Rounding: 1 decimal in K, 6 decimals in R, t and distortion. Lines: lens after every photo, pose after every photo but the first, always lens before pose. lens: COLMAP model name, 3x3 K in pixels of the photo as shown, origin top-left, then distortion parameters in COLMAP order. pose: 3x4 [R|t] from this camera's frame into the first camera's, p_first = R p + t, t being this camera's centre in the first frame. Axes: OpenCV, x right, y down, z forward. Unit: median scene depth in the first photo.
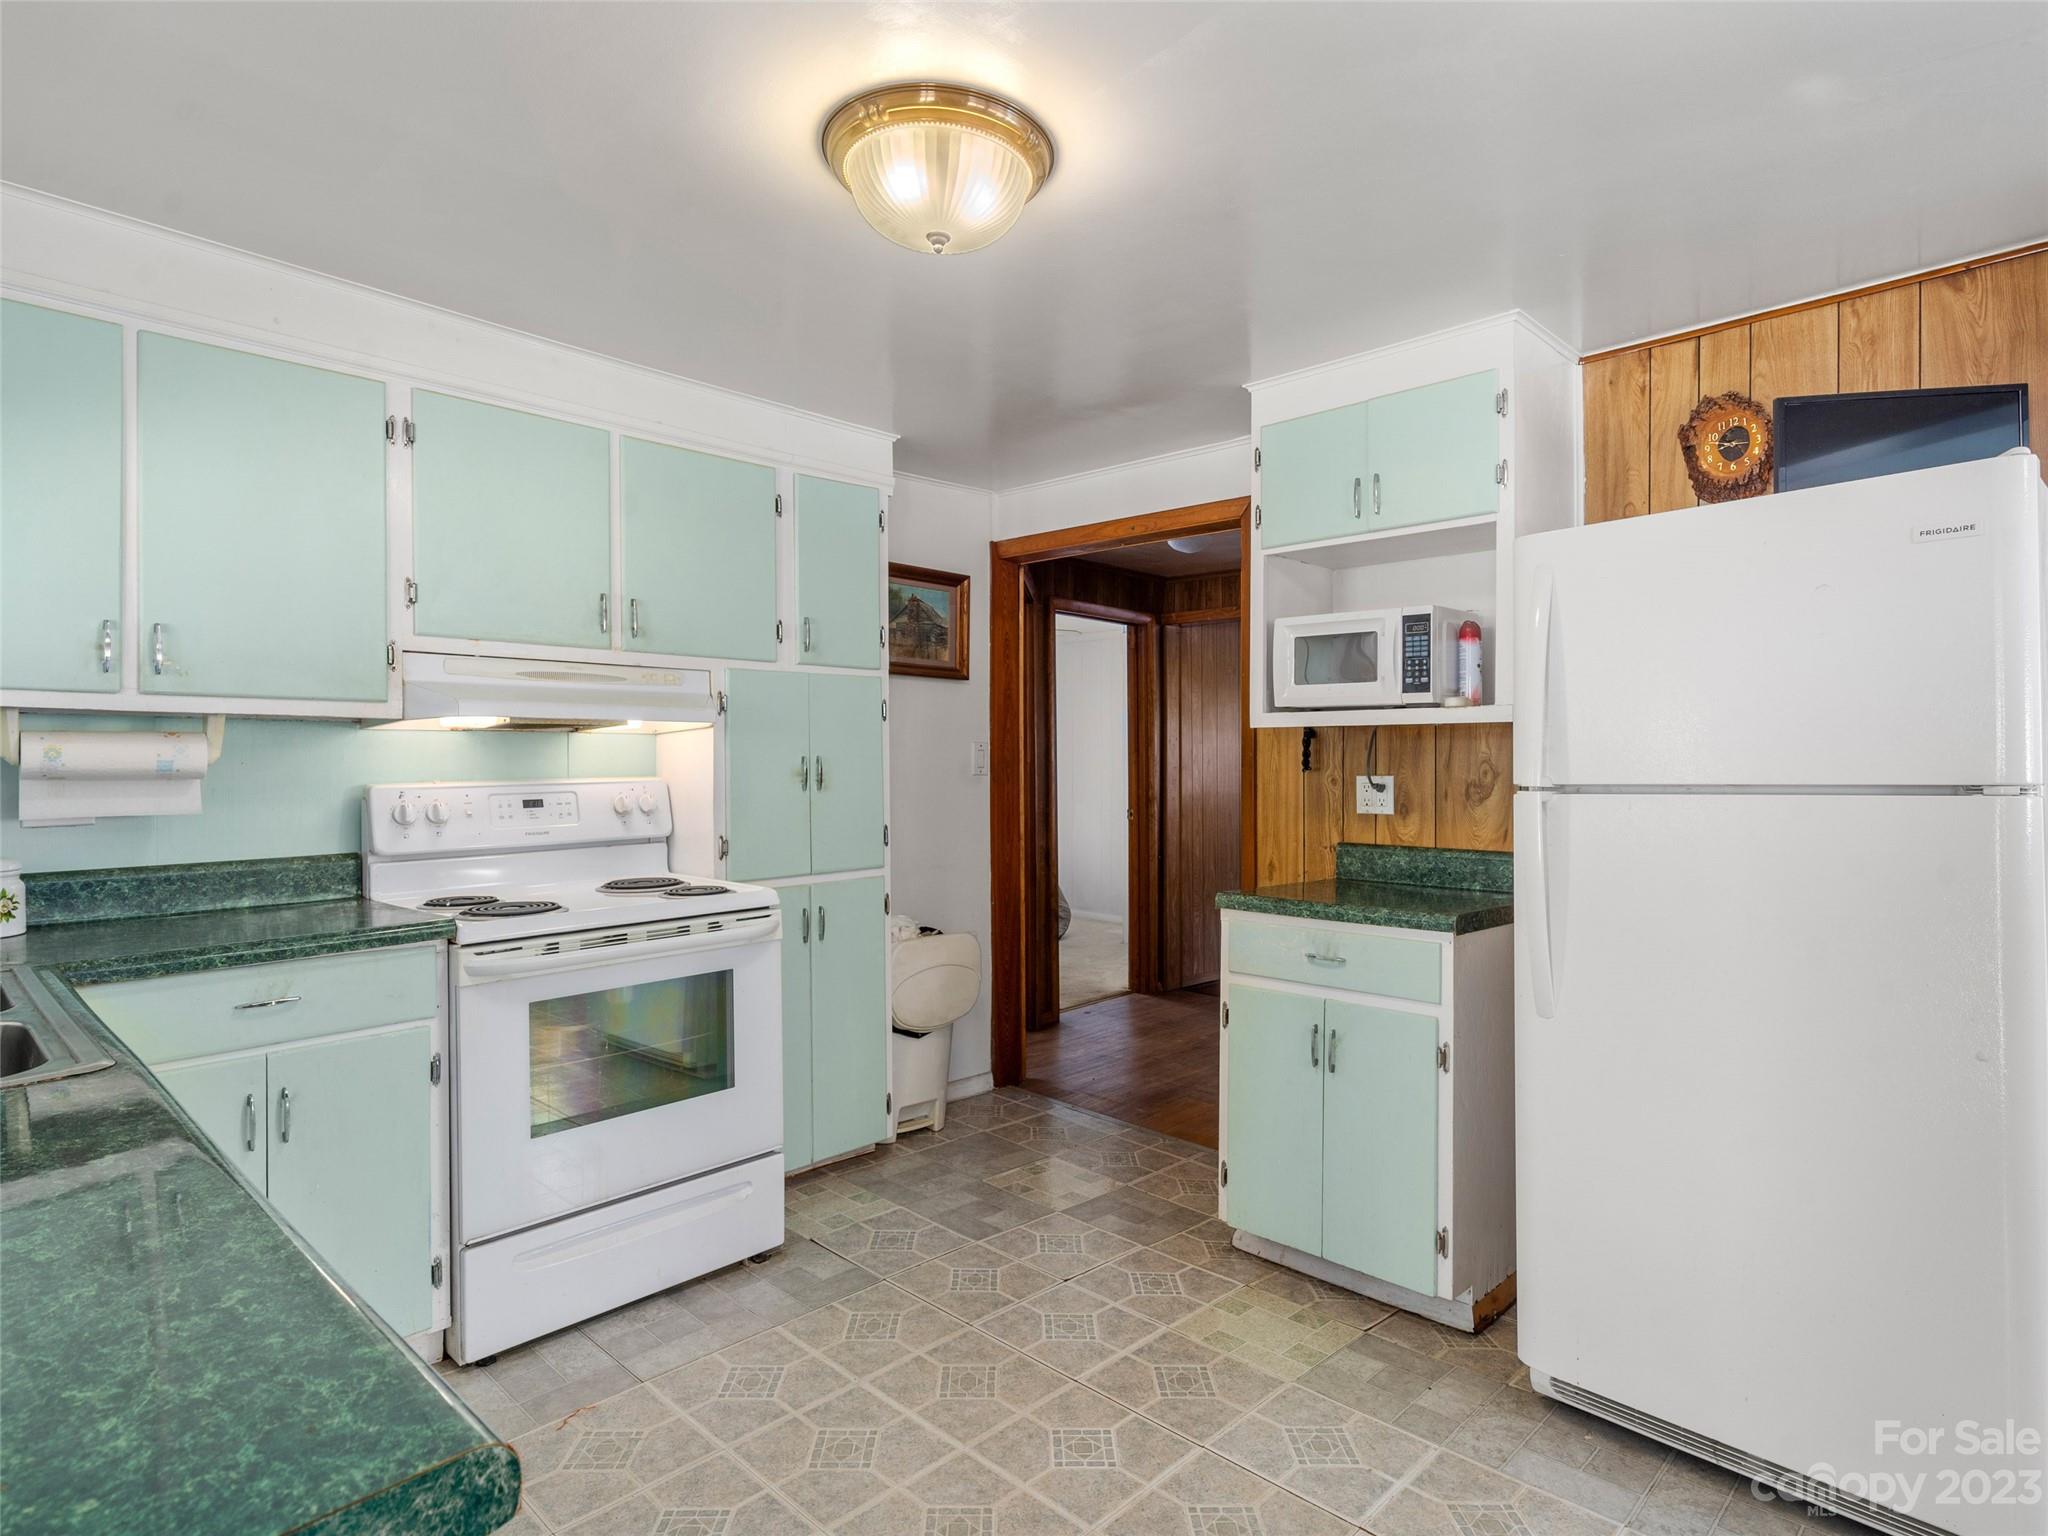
lens RADIAL K [[1104.4, 0, 1024.0], [0, 1104.4, 768.0], [0, 0, 1]] dist [-0.002074, -0.000282]
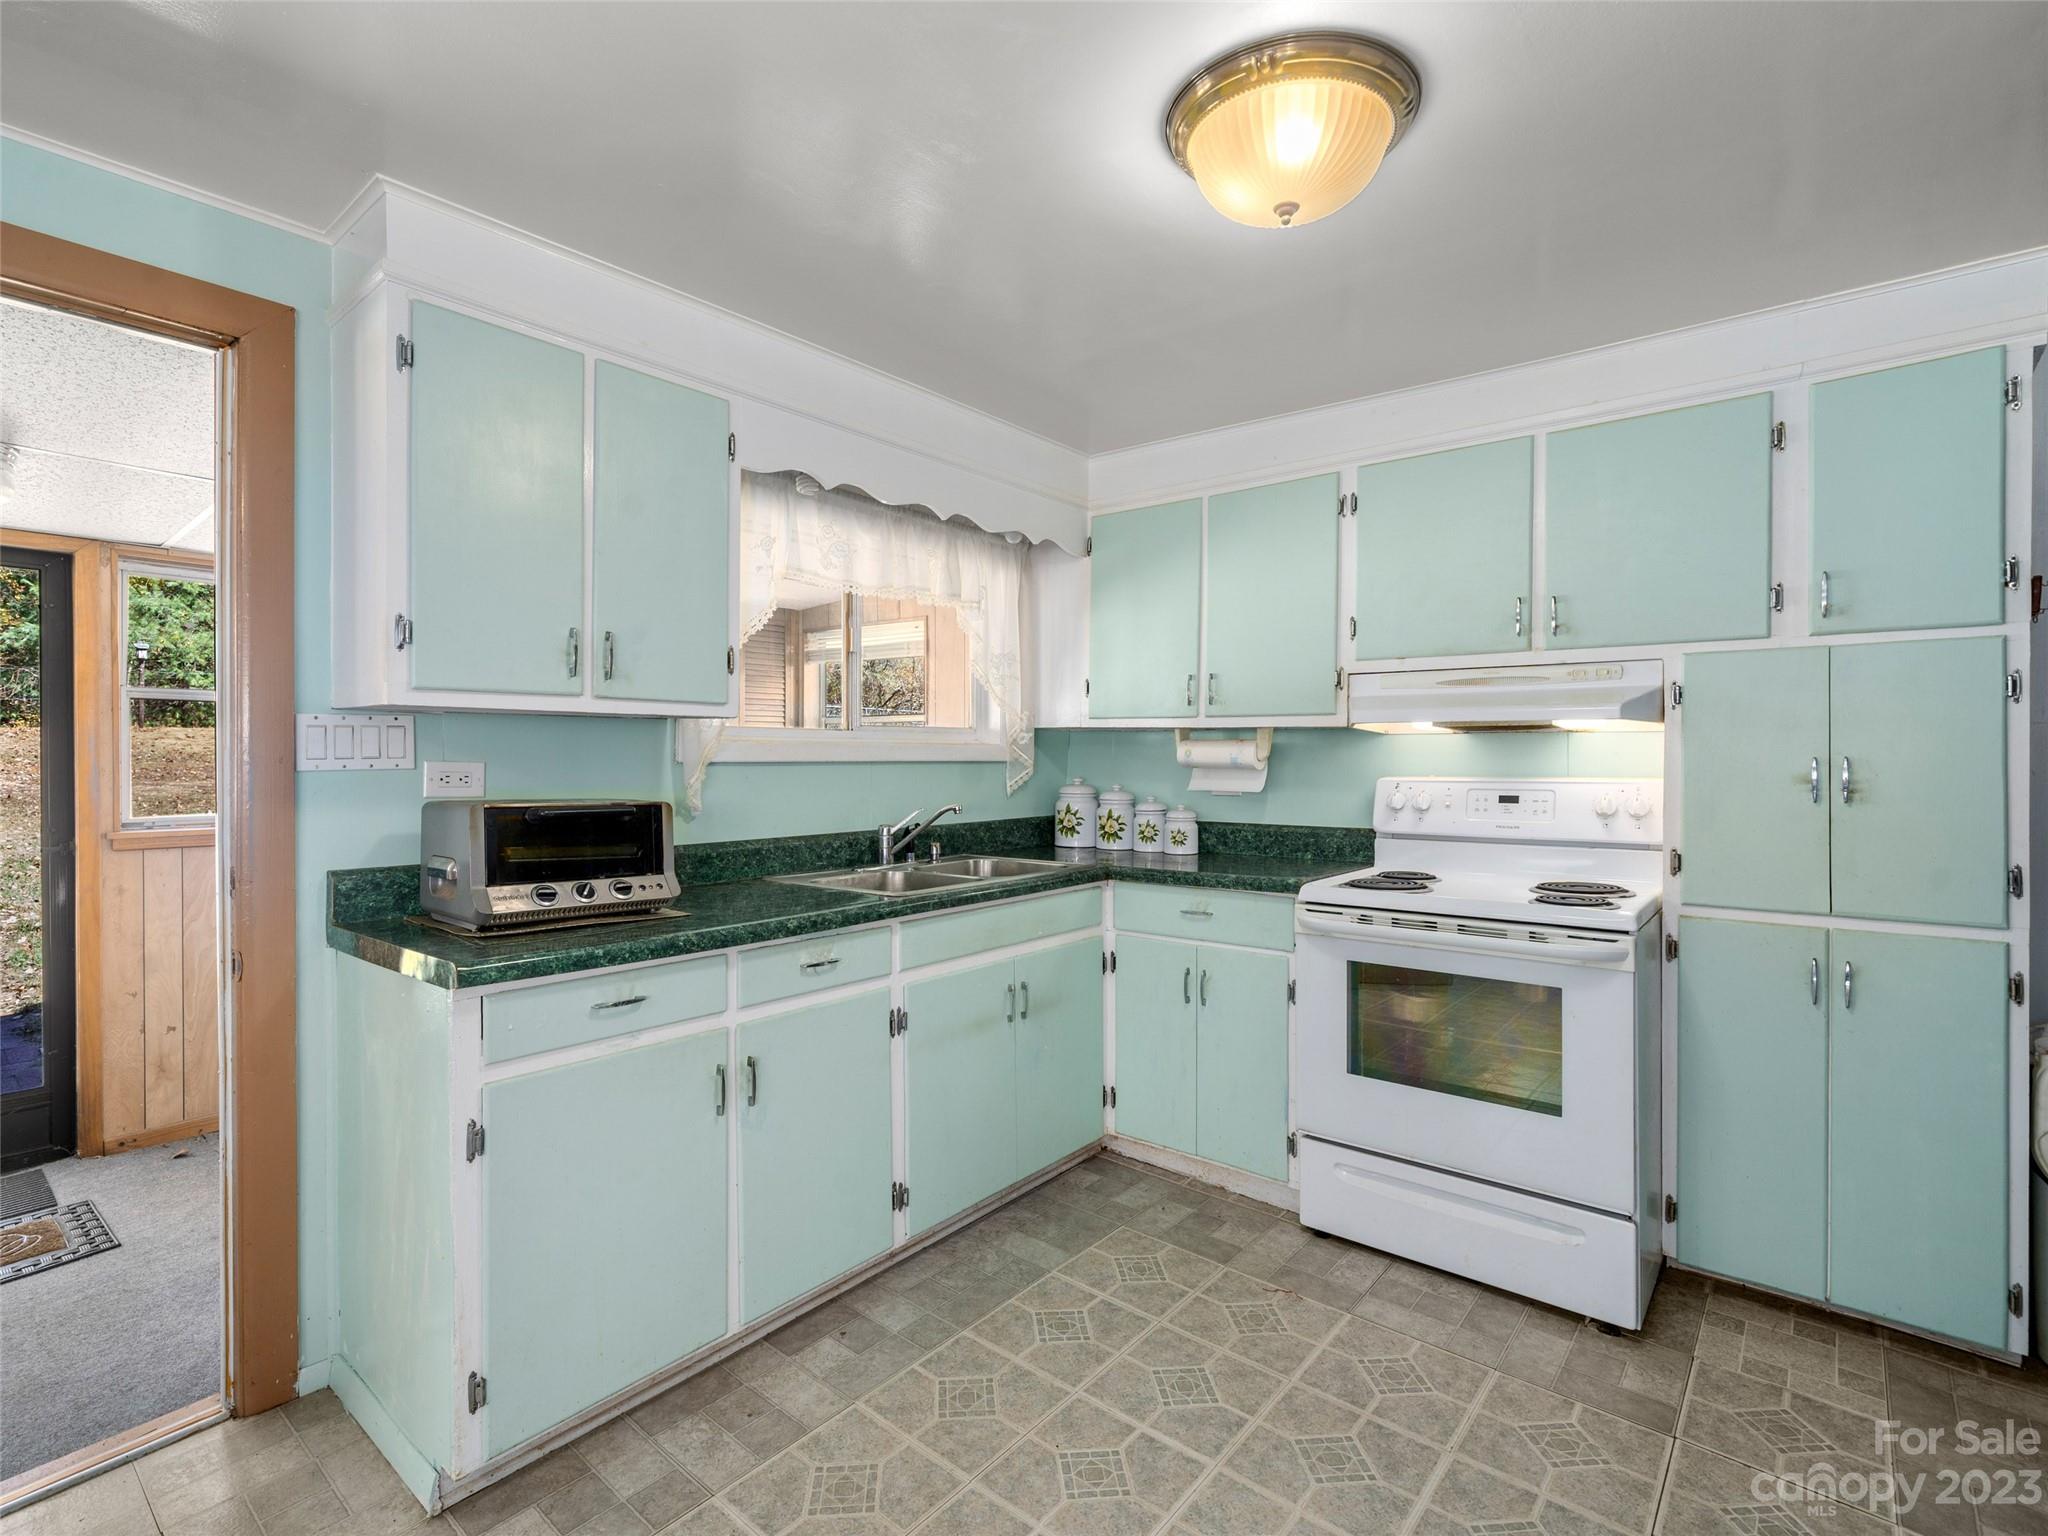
lens RADIAL K [[980.3, 0, 1026.8], [0, 980.3, 771.0], [0, 0, 1]] dist [0.000546, 0.000226]
pose [[0.072017, 0.020067, -0.997202, 0.504500], [-0.010998, 0.999753, 0.019324, -0.009488], [0.997343, 0.009576, 0.072220, 0.486208]]
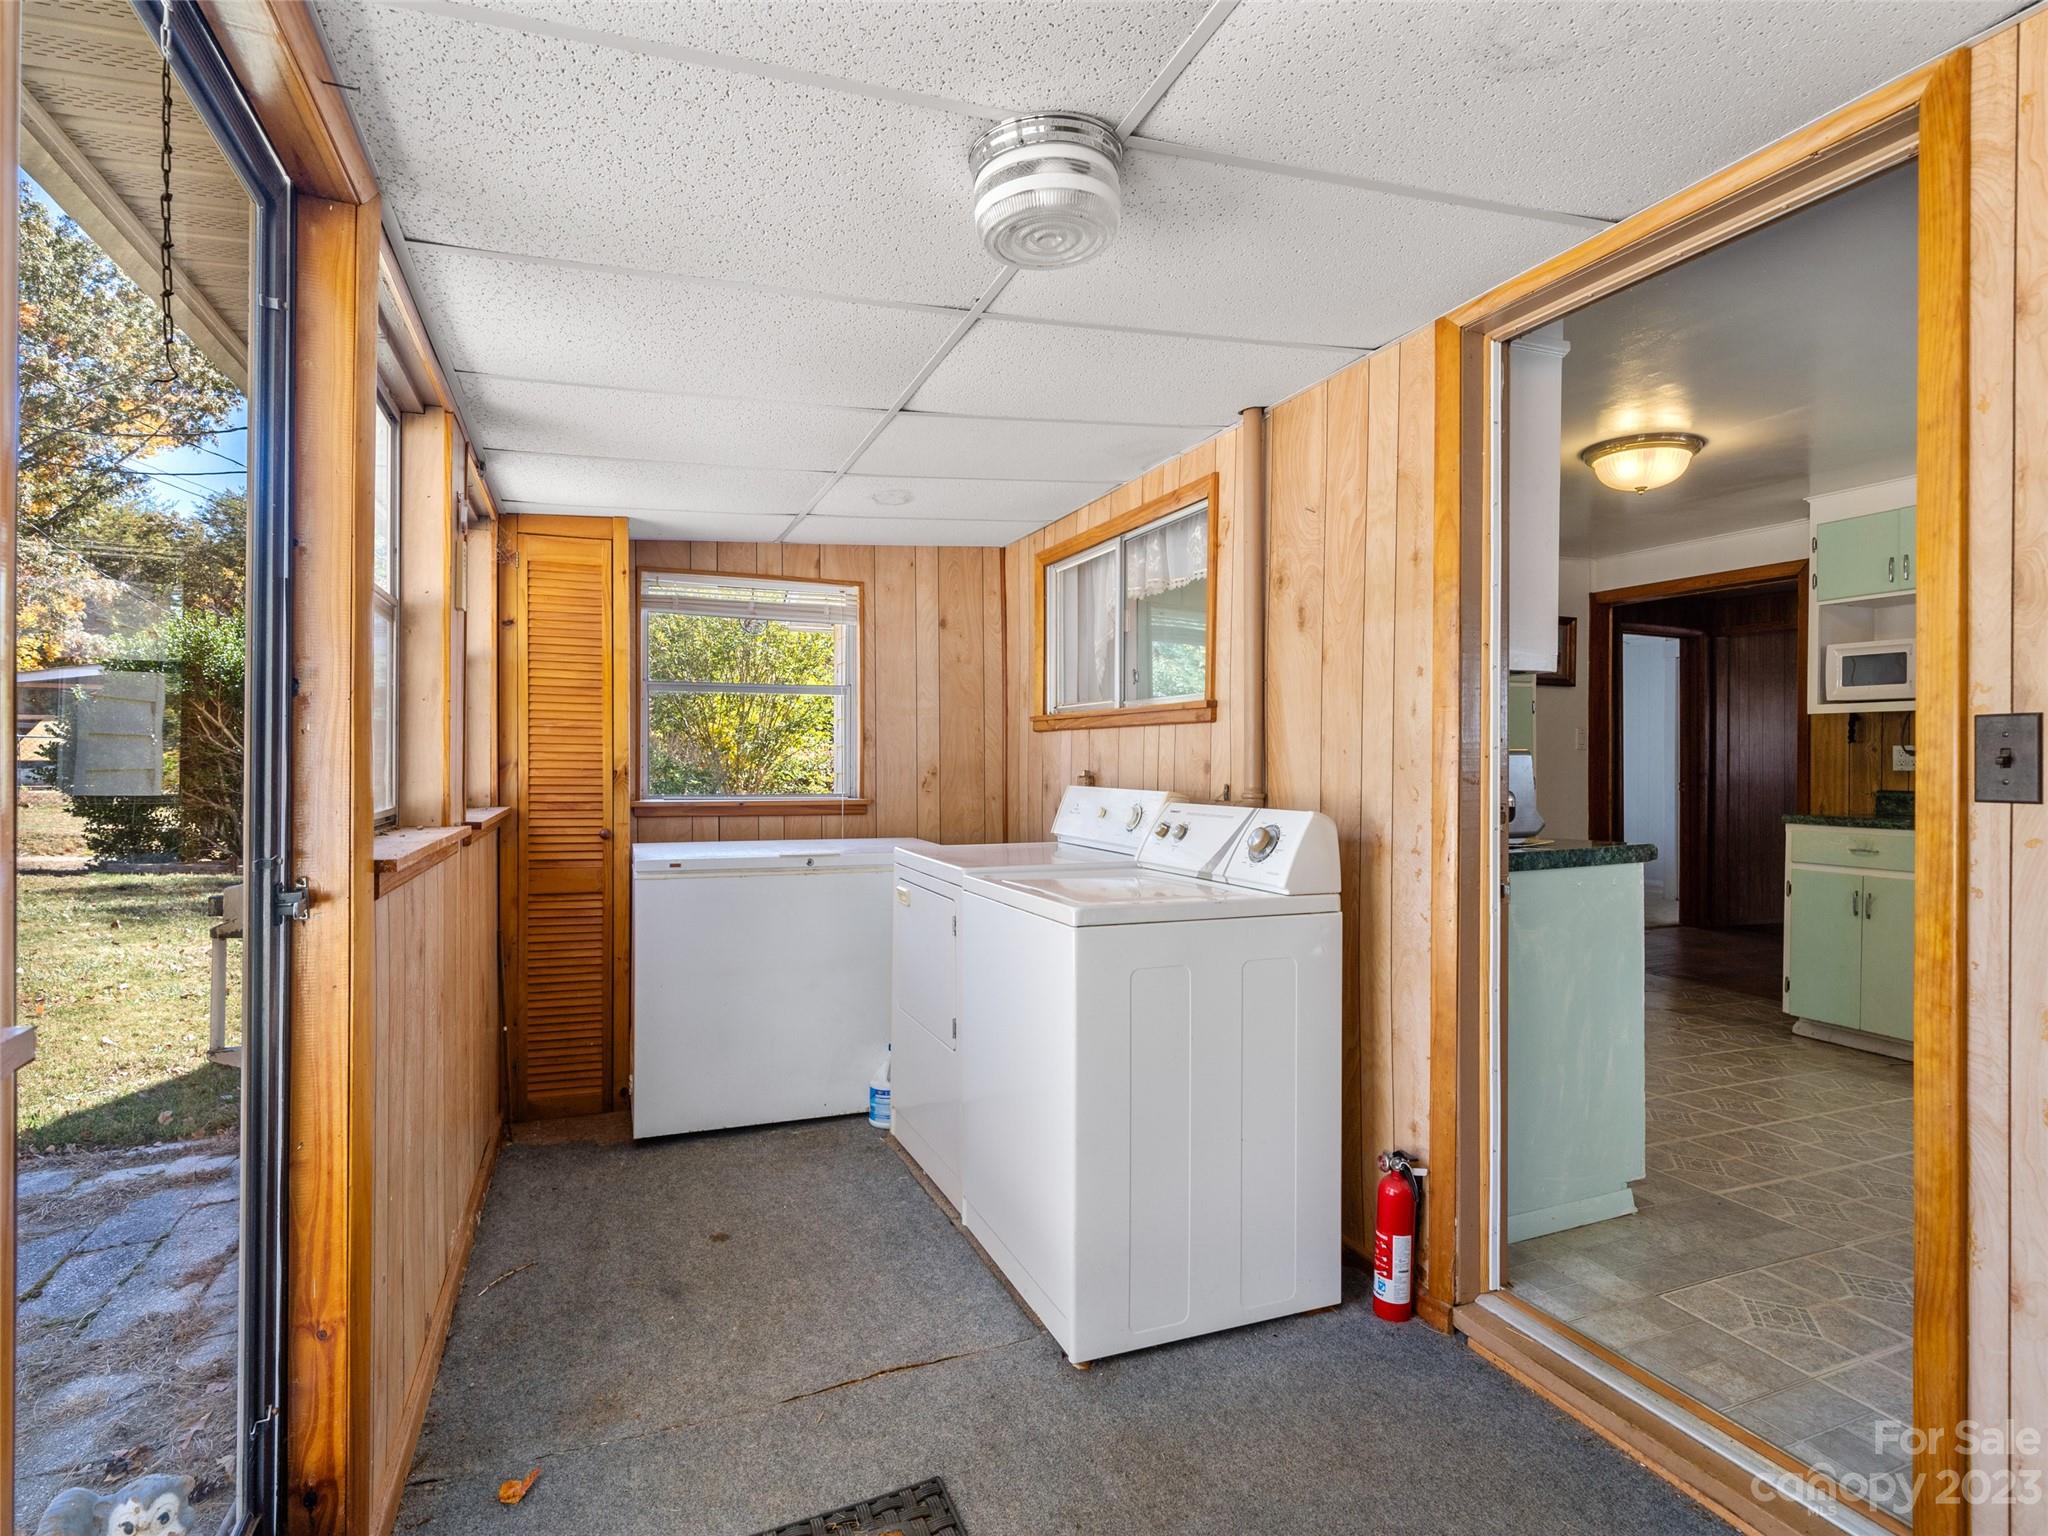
lens RADIAL K [[1040.0, 0, 1015.9], [0, 1040.0, 762.6], [0, 0, 1]] dist [0.001132, -0.000456]
pose [[0.908708, 0.007123, -0.417371, -0.189244], [-0.008477, 0.999963, -0.001391, 0.041961], [0.417345, 0.004802, 0.908735, -0.772792]]
